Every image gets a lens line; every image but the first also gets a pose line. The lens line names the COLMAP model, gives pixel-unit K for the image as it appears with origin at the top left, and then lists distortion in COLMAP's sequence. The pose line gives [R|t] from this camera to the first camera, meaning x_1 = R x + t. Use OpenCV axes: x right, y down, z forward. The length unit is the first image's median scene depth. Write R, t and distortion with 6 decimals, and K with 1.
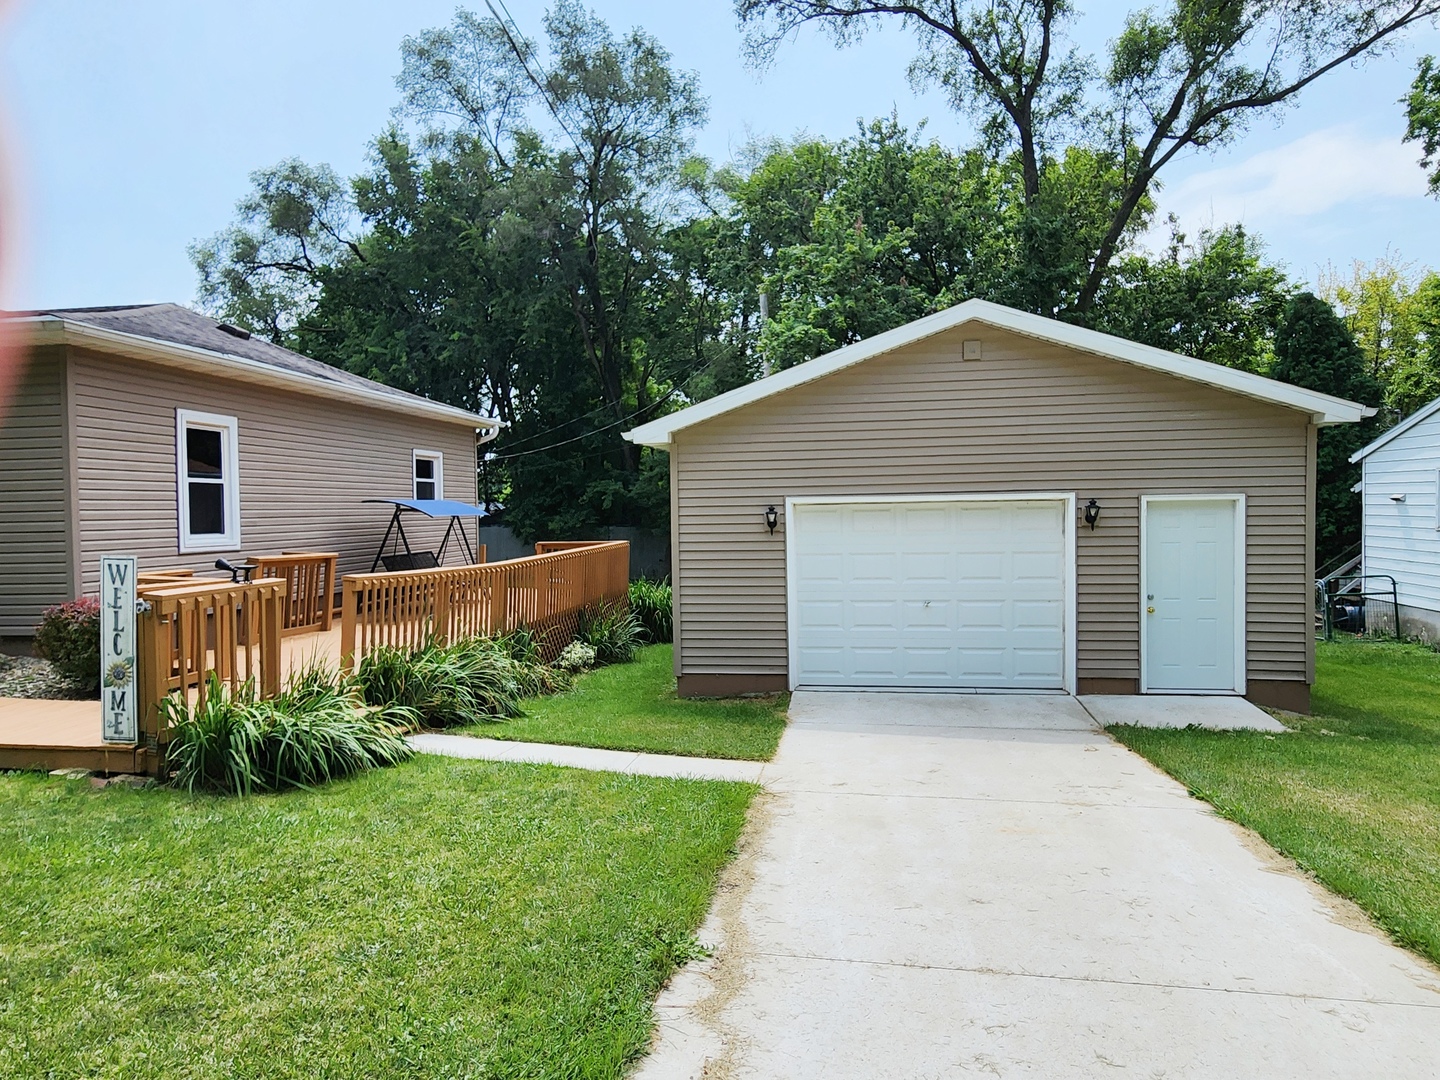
lens RADIAL K [[583.1, 0, 717.3], [0, 583.1, 542.1], [0, 0, 1]] dist [0.003054, -0.001386]
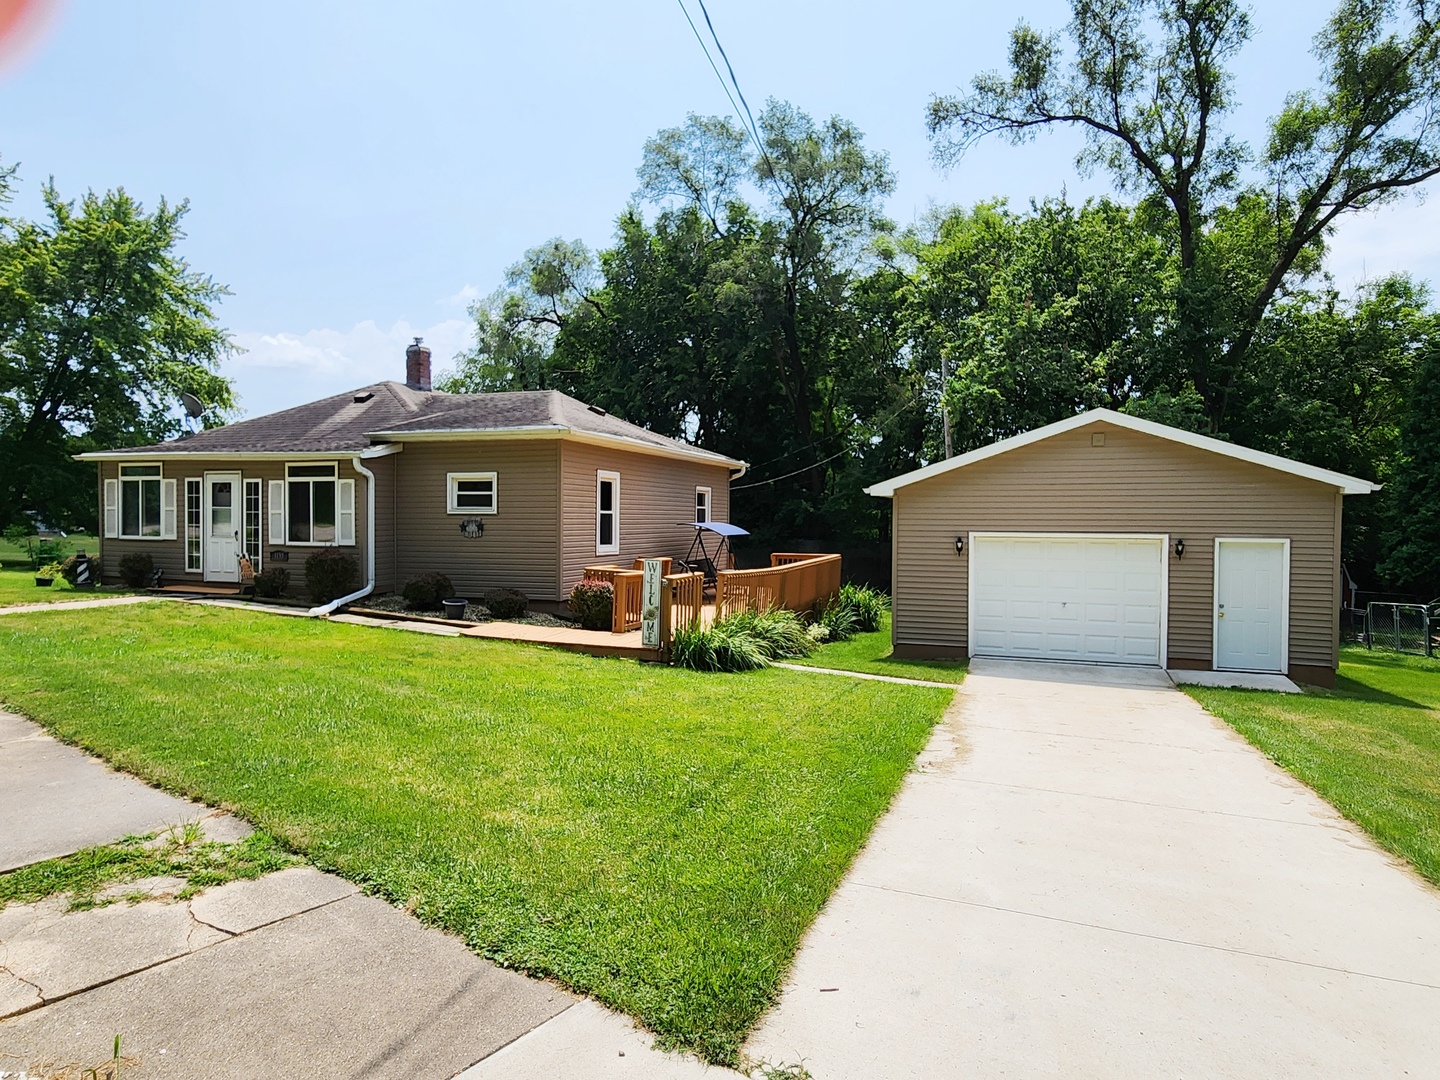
lens RADIAL K [[728.4, 0, 729.1], [0, 728.4, 532.7], [0, 0, 1]] dist [-0.002053, 0.000356]
pose [[0.986963, 0.027400, -0.158599, -0.110207], [-0.030422, 0.999398, -0.016657, -0.012495], [0.158047, 0.021265, 0.987203, -0.542342]]
